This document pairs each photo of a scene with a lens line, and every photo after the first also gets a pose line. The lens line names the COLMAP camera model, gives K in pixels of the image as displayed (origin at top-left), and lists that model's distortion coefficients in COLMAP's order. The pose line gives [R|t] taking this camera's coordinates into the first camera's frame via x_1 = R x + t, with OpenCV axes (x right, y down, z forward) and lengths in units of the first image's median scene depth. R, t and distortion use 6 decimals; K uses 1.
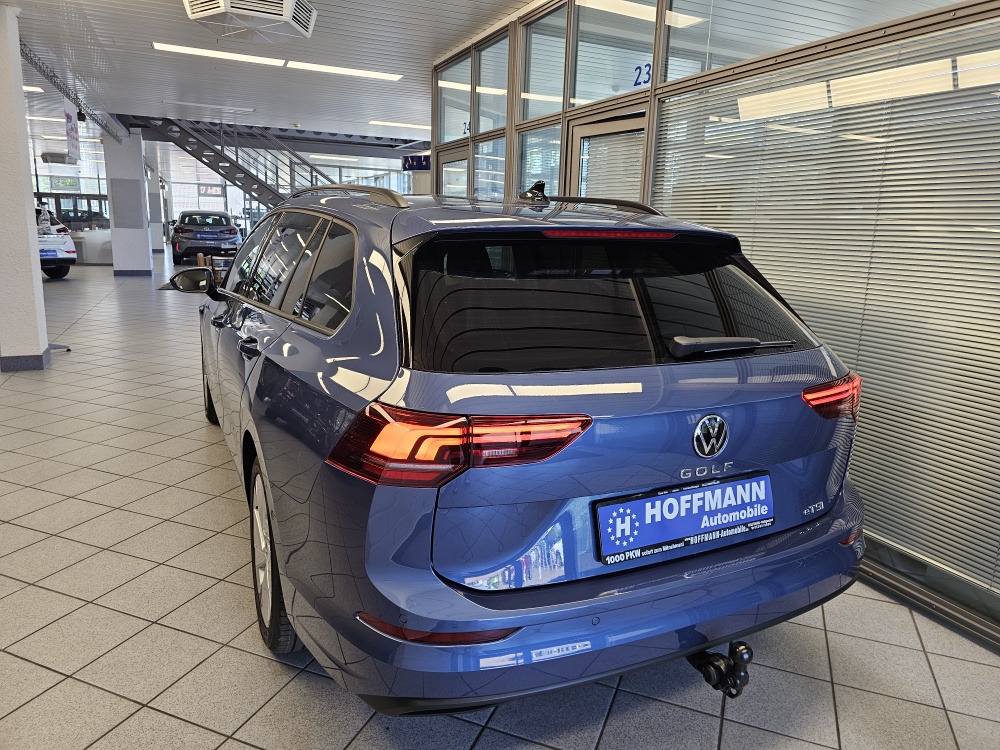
lens RADIAL K [[659.8, 0, 519.0], [0, 659.8, 373.5], [0, 0, 1]] dist [0.125114, -0.164317]
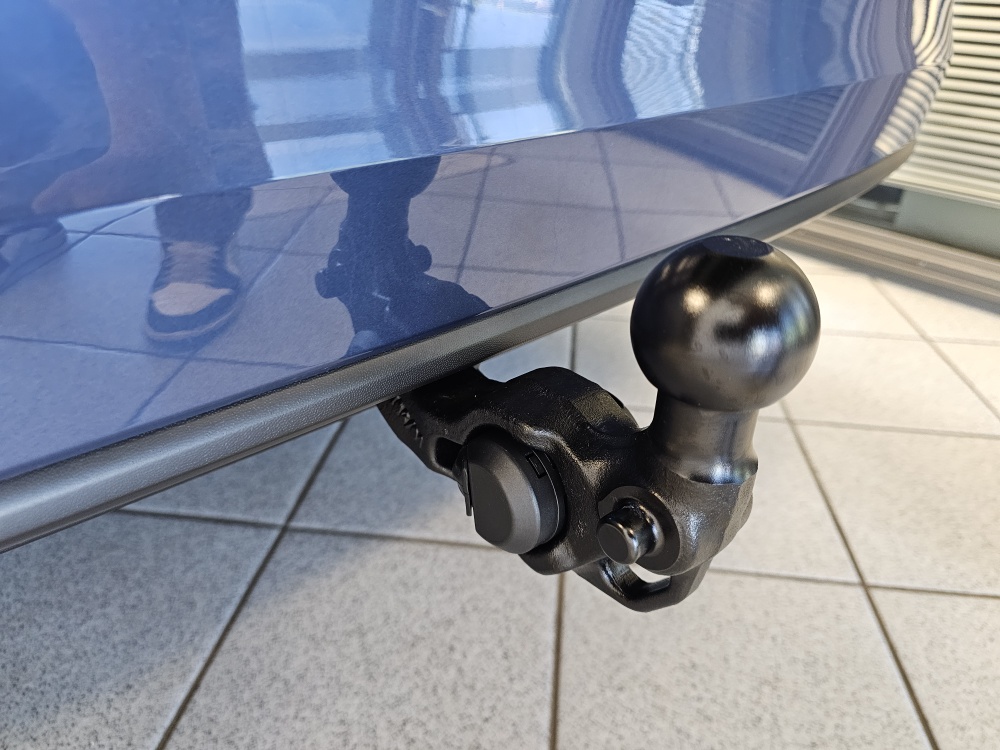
lens RADIAL K [[680.0, 0, 499.6], [0, 680.0, 365.8], [0, 0, 1]] dist [0.059310, -0.067041]
pose [[0.968854, -0.131328, 0.209940, 0.252783], [0.062423, 0.949933, 0.306155, 0.367986], [-0.239635, -0.283515, 0.928544, 0.860975]]
